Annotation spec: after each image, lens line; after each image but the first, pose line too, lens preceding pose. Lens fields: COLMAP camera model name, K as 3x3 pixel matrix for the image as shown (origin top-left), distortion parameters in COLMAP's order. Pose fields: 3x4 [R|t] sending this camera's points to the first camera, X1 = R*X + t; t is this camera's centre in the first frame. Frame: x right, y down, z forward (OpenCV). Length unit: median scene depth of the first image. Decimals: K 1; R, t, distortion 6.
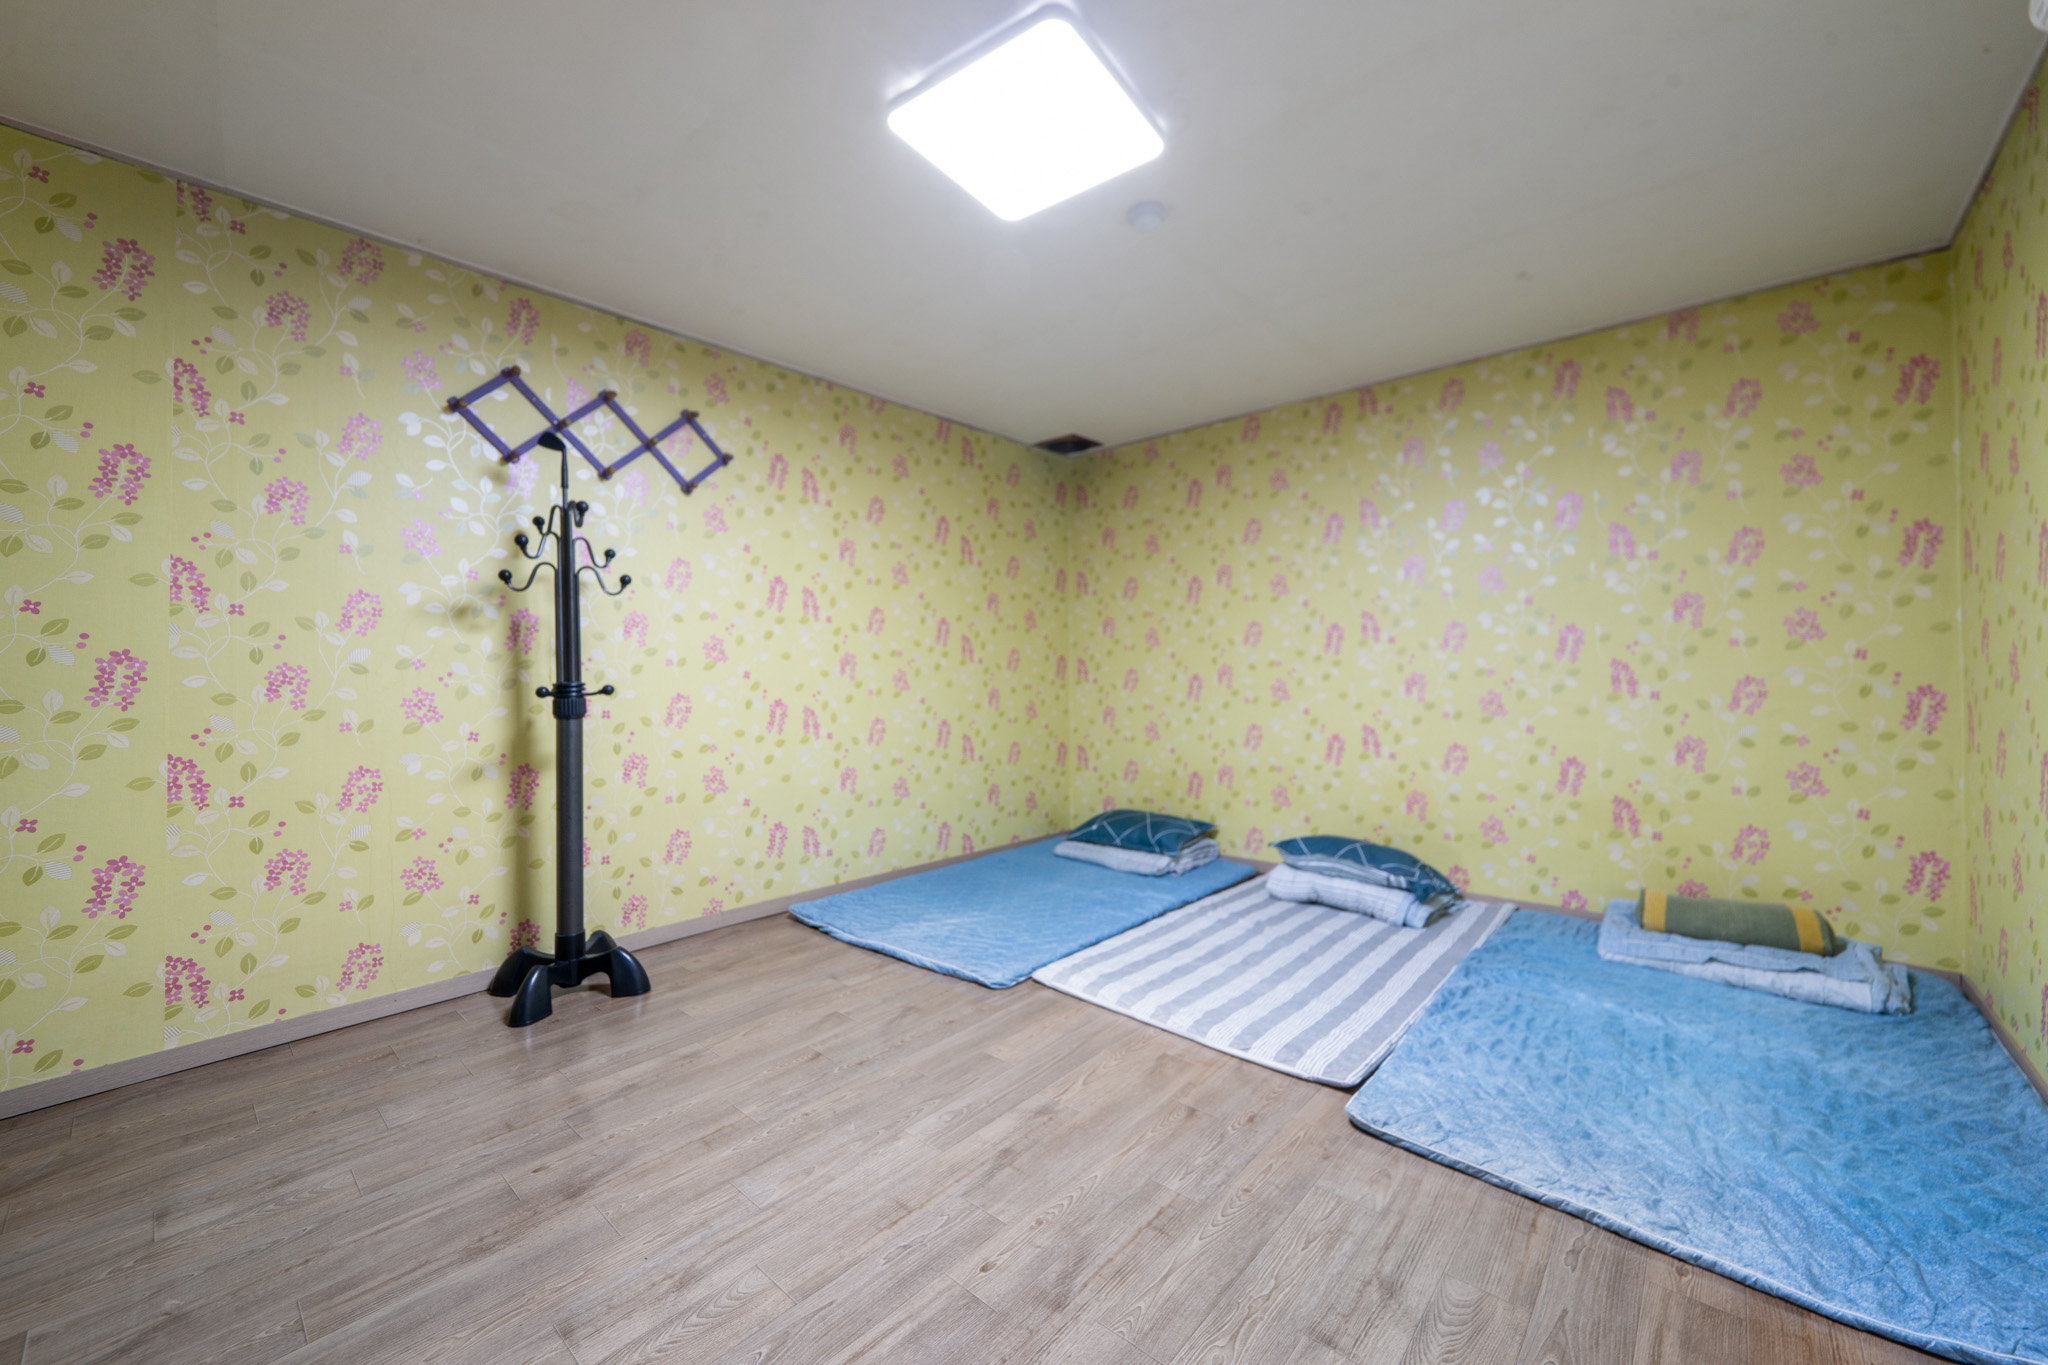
lens RADIAL K [[771.8, 0, 1026.2], [0, 771.8, 682.0], [0, 0, 1]] dist [0.002684, -0.000393]
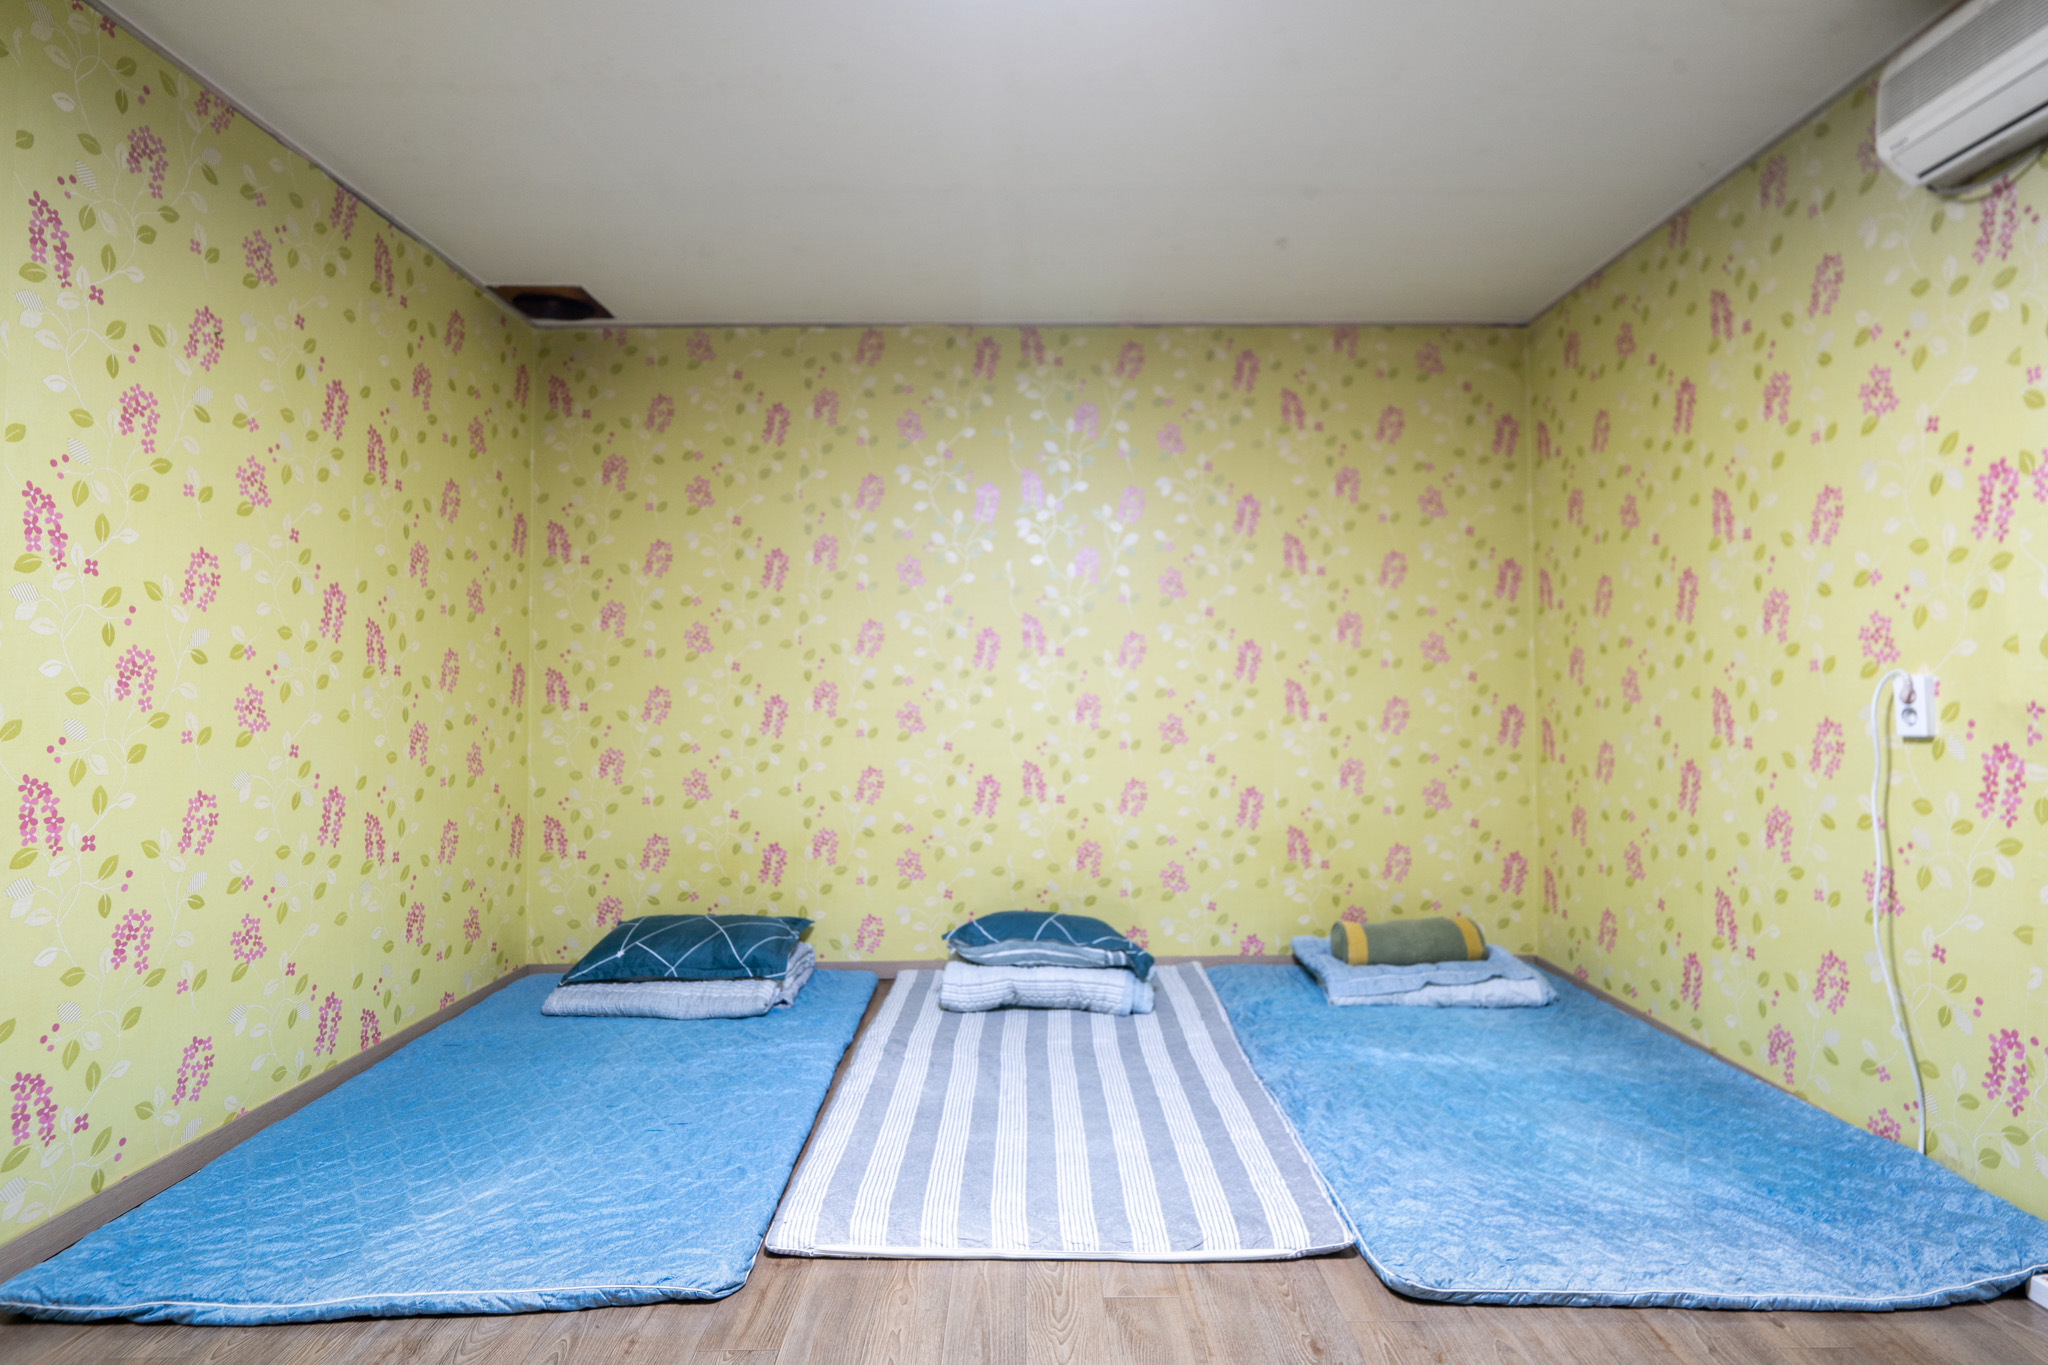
lens RADIAL K [[1030.1, 0, 1019.8], [0, 1030.1, 680.8], [0, 0, 1]] dist [0.006111, -0.000035]
pose [[0.744044, 0.008431, 0.668077, -0.281647], [0.007667, 0.999747, -0.021155, -0.003169], [-0.668087, 0.020863, 0.743791, 0.263318]]
